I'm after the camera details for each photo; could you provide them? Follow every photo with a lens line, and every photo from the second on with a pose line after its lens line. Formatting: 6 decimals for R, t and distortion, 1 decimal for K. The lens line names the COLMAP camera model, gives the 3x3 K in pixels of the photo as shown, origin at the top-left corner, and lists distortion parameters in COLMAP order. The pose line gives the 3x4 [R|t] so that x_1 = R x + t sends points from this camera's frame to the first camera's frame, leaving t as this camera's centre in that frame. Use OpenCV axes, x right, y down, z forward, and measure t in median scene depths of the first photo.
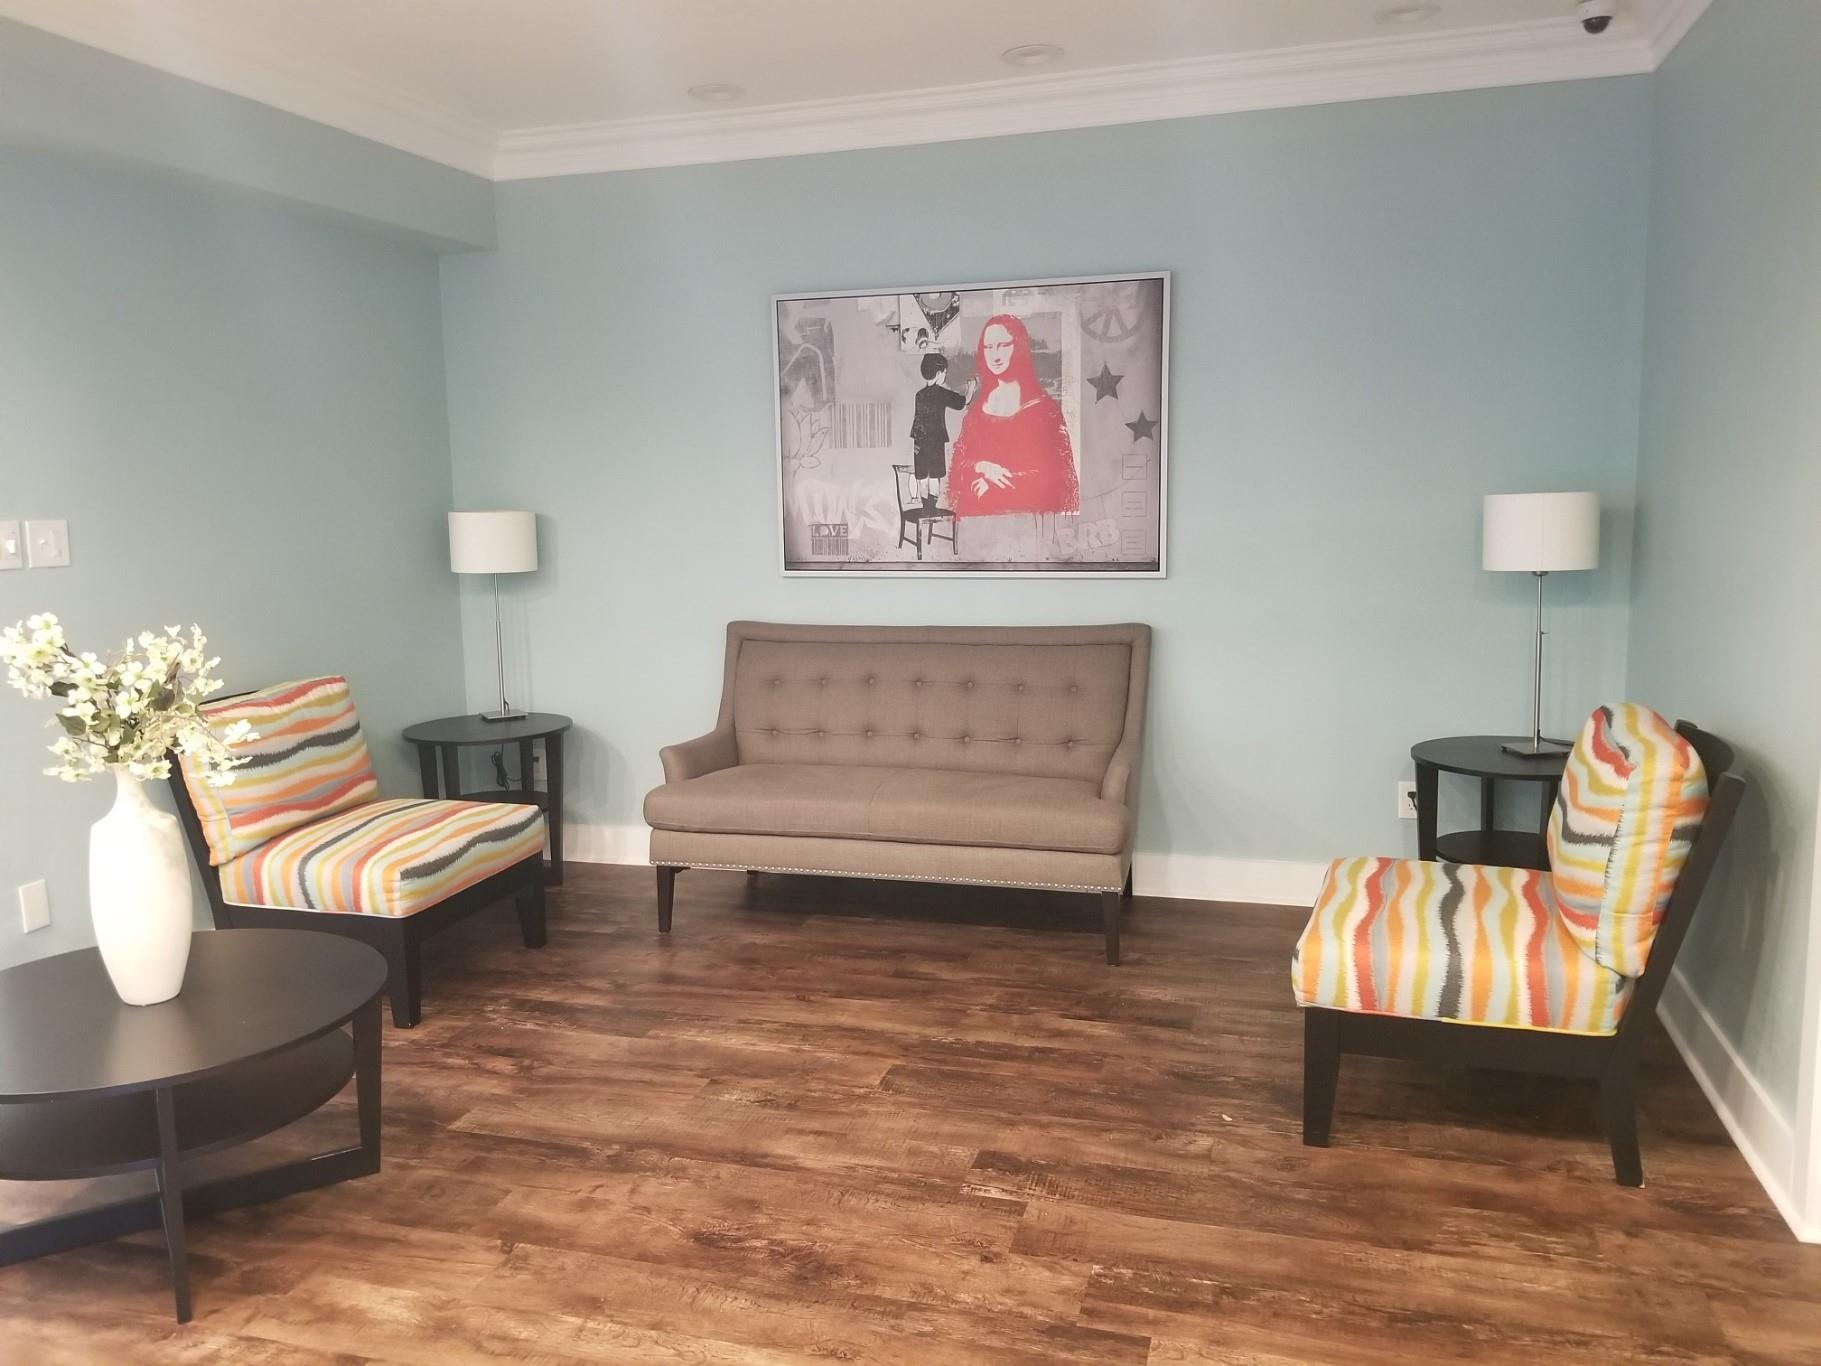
lens RADIAL K [[1361.1, 0, 918.5], [0, 1361.1, 674.2], [0, 0, 1]] dist [-0.059782, -0.004558]
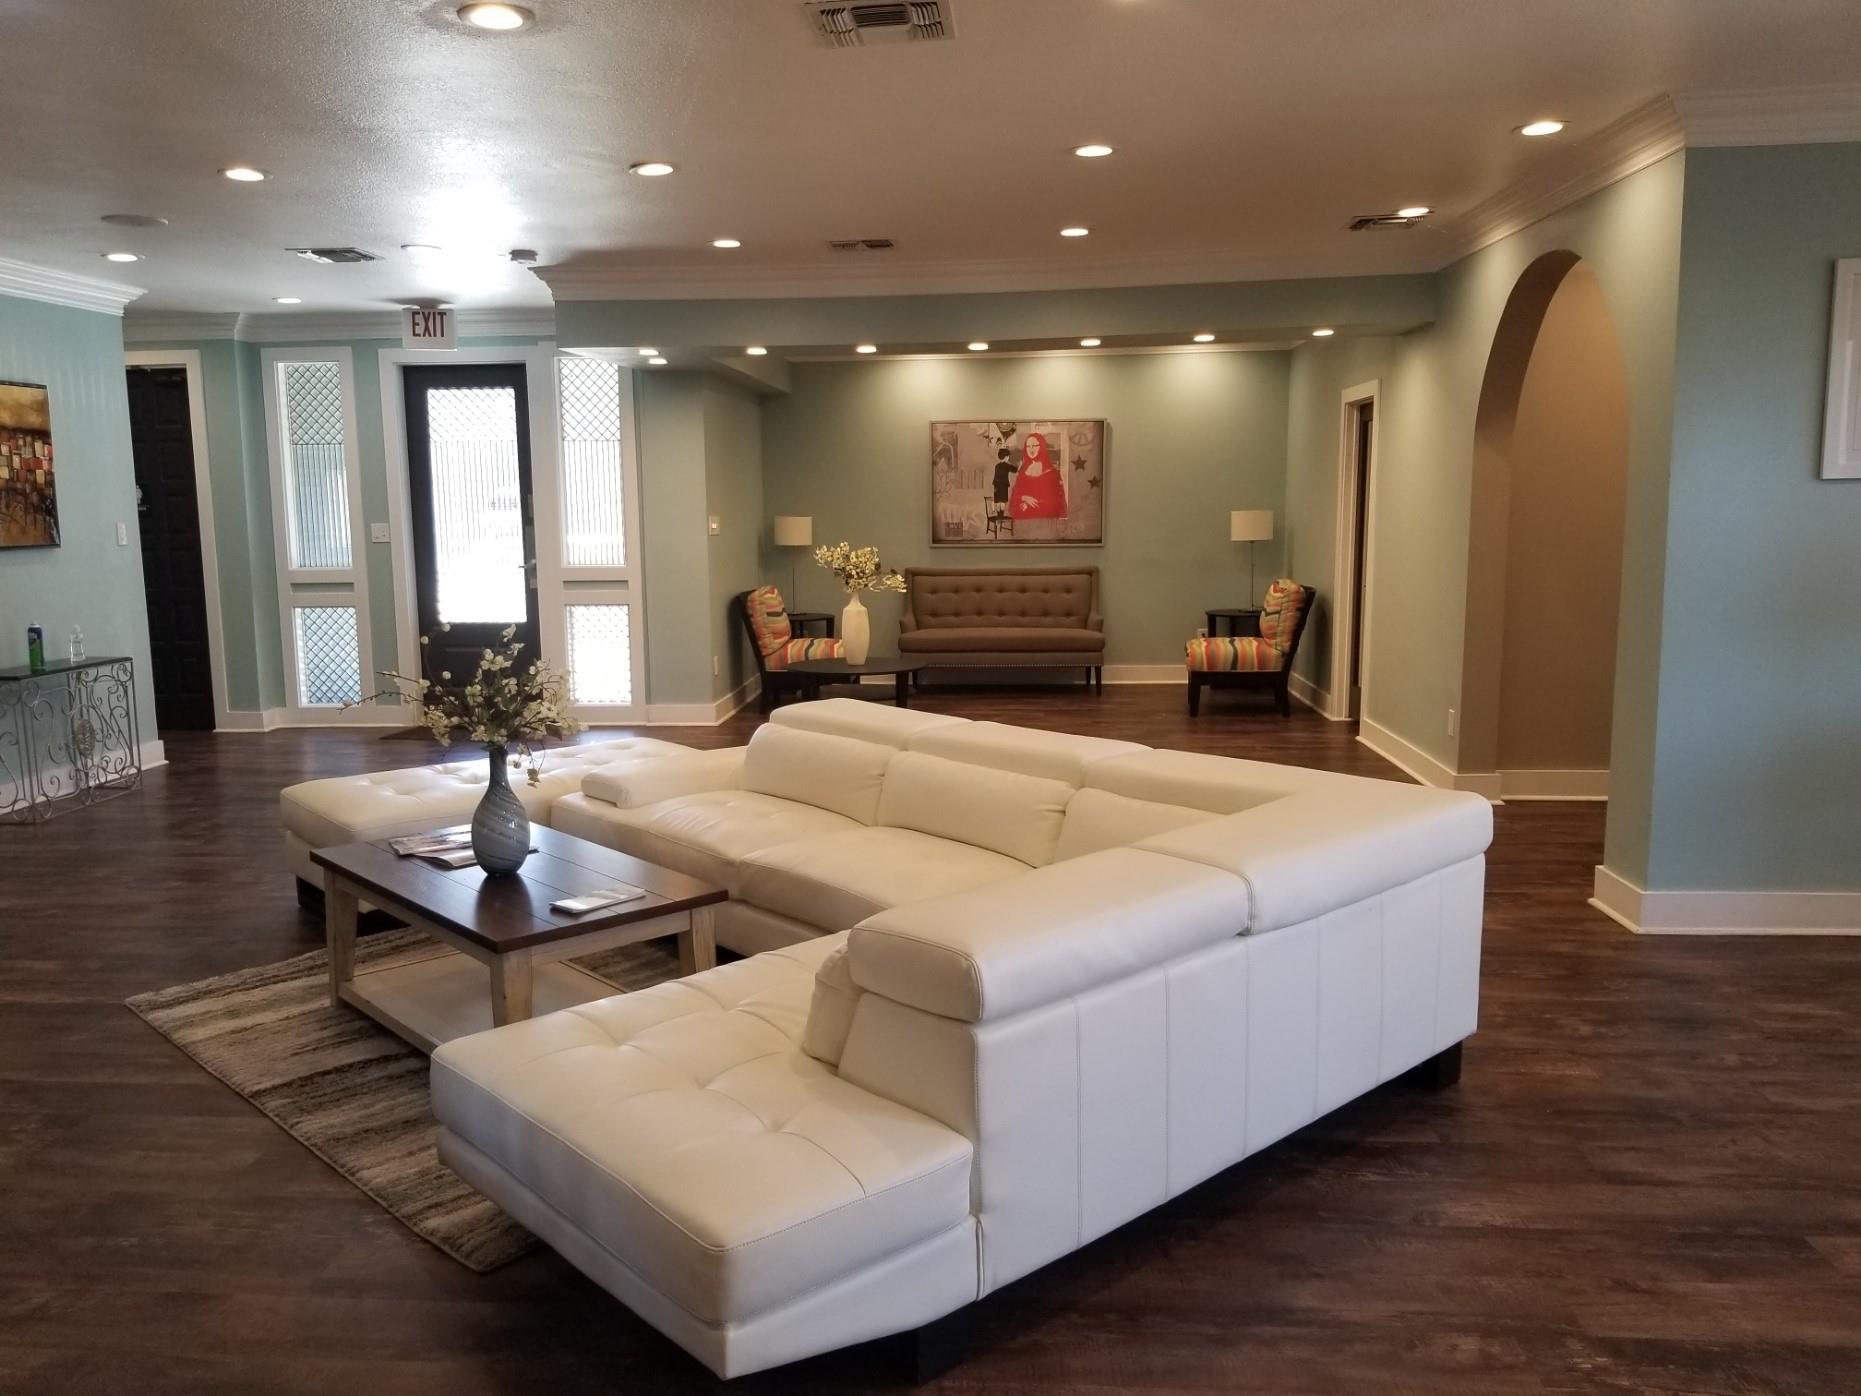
lens RADIAL K [[1391.0, 0, 923.7], [0, 1391.0, 697.2], [0, 0, 1]] dist [-0.059782, -0.004558]
pose [[0.977254, -0.021707, 0.210958, -0.627747], [0.022306, 0.999751, -0.000461, 0.183190], [-0.210895, 0.005156, 0.977495, -1.270383]]
